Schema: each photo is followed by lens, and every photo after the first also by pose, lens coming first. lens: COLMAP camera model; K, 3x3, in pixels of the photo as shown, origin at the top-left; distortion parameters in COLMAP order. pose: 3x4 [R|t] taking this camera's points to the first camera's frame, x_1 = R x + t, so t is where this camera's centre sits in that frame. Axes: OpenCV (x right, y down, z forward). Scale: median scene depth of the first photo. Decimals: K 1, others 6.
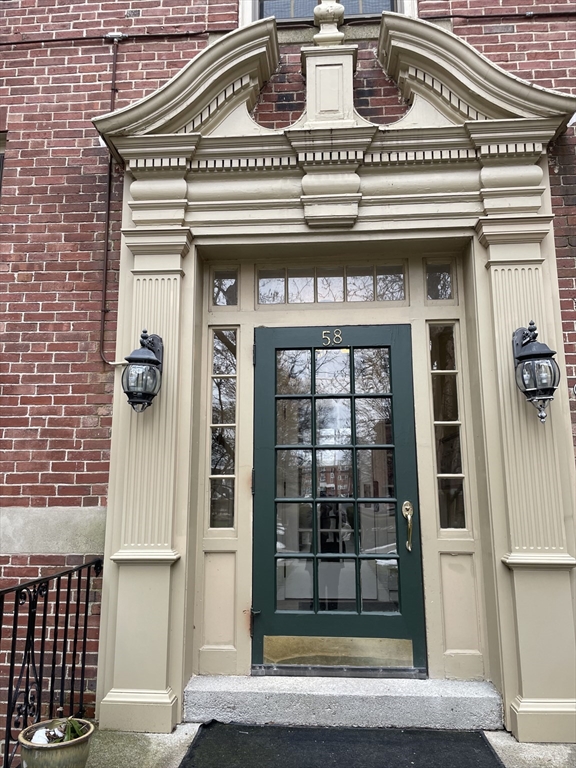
lens RADIAL K [[580.5, 0, 286.7], [0, 580.5, 383.8], [0, 0, 1]] dist [0.086434, -0.111218]
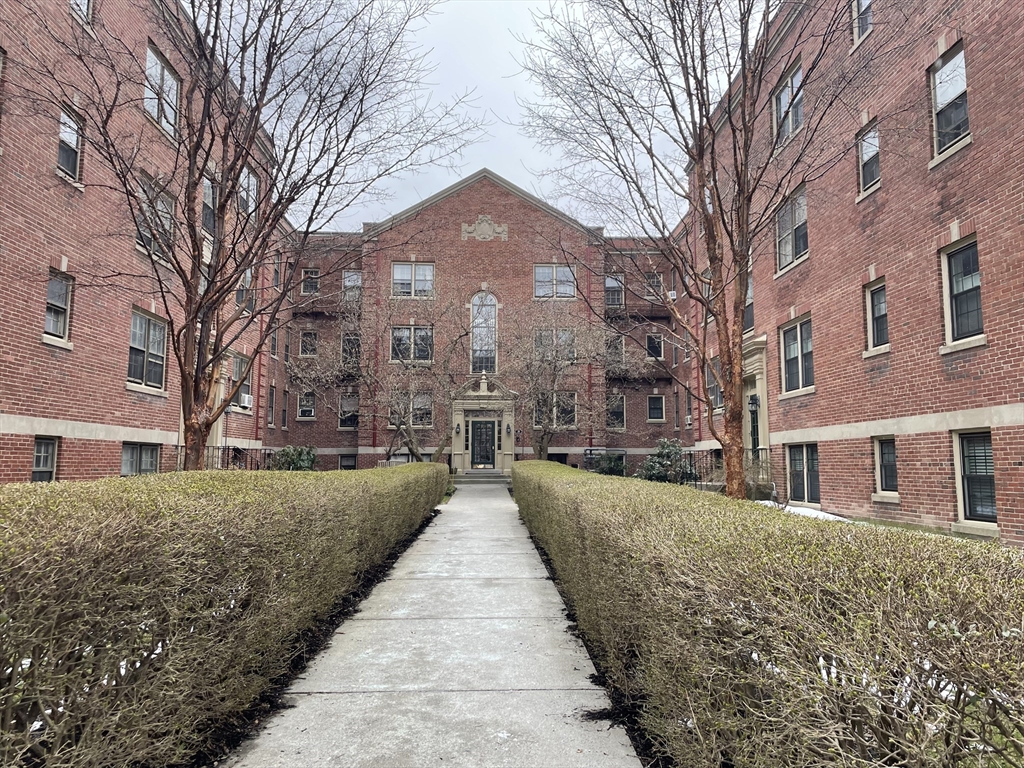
lens RADIAL K [[774.1, 0, 512.1], [0, 774.1, 381.5], [0, 0, 1]] dist [0.086434, -0.111218]
pose [[0.995618, 0.014368, 0.092401, -0.443405], [-0.020725, 0.997455, 0.068213, -1.221494], [-0.091185, -0.069829, 0.993383, -8.224243]]
